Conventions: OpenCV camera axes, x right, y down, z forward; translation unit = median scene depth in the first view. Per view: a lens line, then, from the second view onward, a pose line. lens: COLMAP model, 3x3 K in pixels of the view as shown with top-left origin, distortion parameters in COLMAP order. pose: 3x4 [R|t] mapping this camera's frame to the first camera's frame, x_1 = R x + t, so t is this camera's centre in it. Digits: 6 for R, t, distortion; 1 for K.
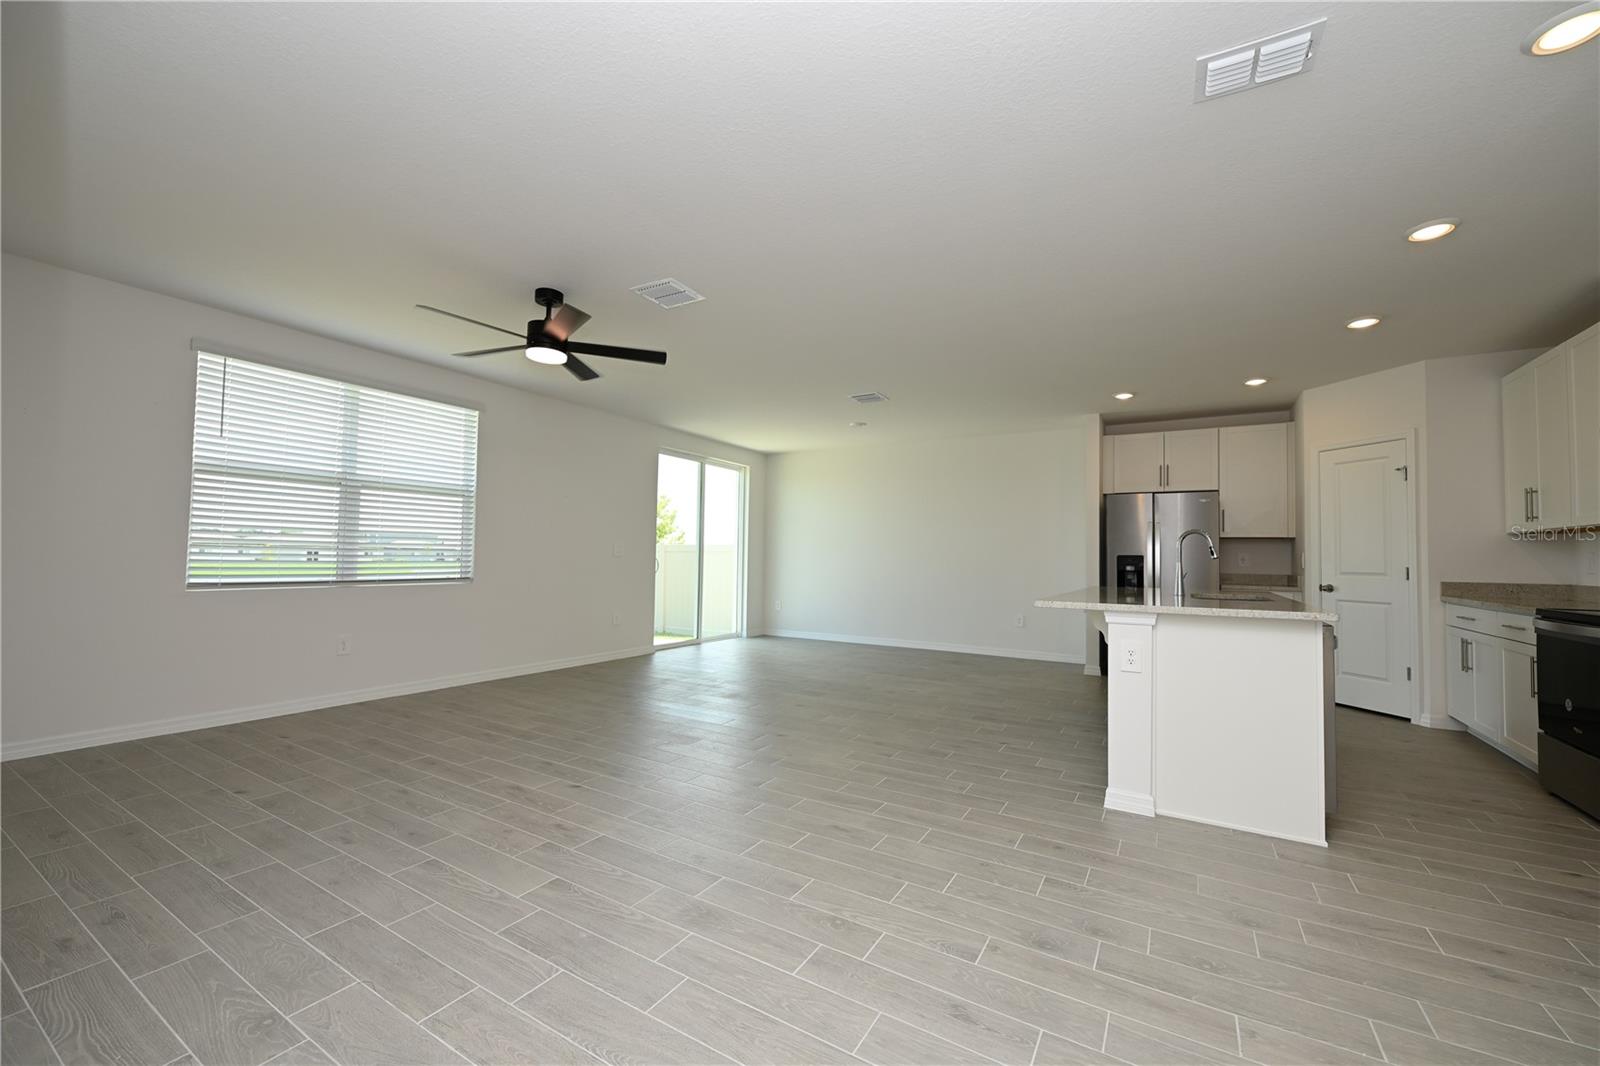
lens RADIAL K [[637.1, 0, 807.0], [0, 637.1, 538.9], [0, 0, 1]] dist [-0.000592, 0.000032]
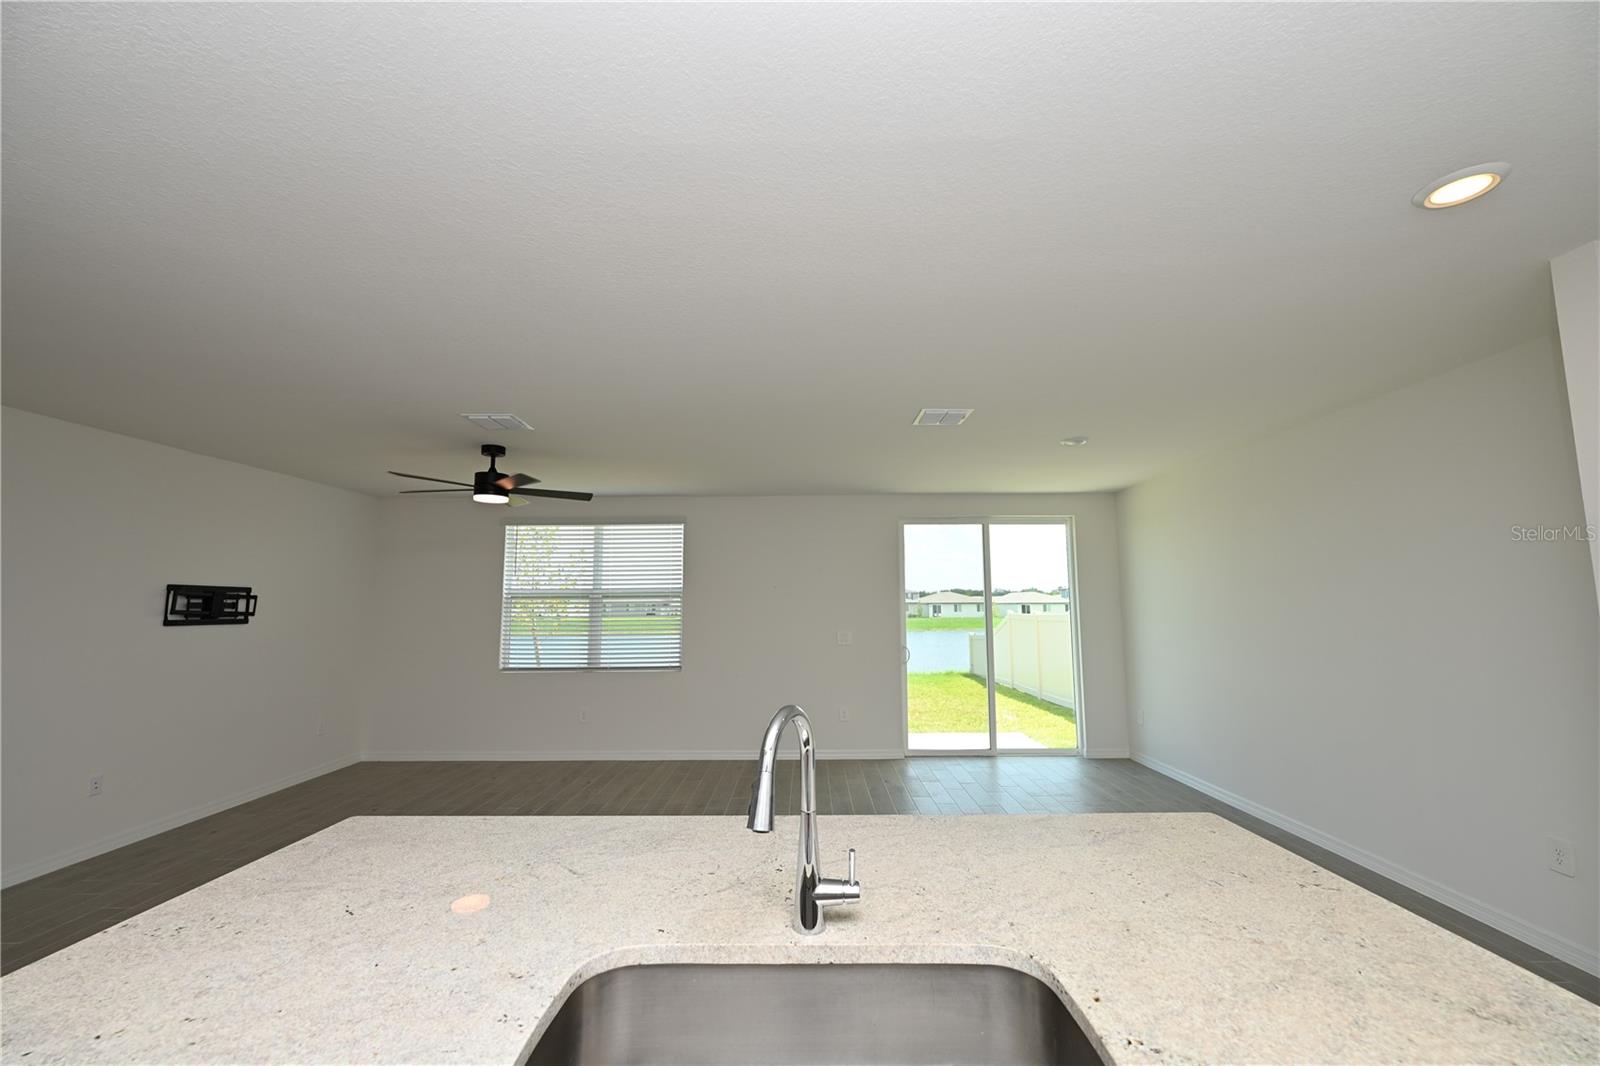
lens RADIAL K [[637.1, 0, 807.0], [0, 637.1, 538.9], [0, 0, 1]] dist [-0.000592, 0.000032]
pose [[0.499437, -0.121335, -0.857811, 0.611905], [0.041765, 0.992365, -0.116051, -0.026743], [0.865343, 0.022133, 0.500691, 0.610396]]
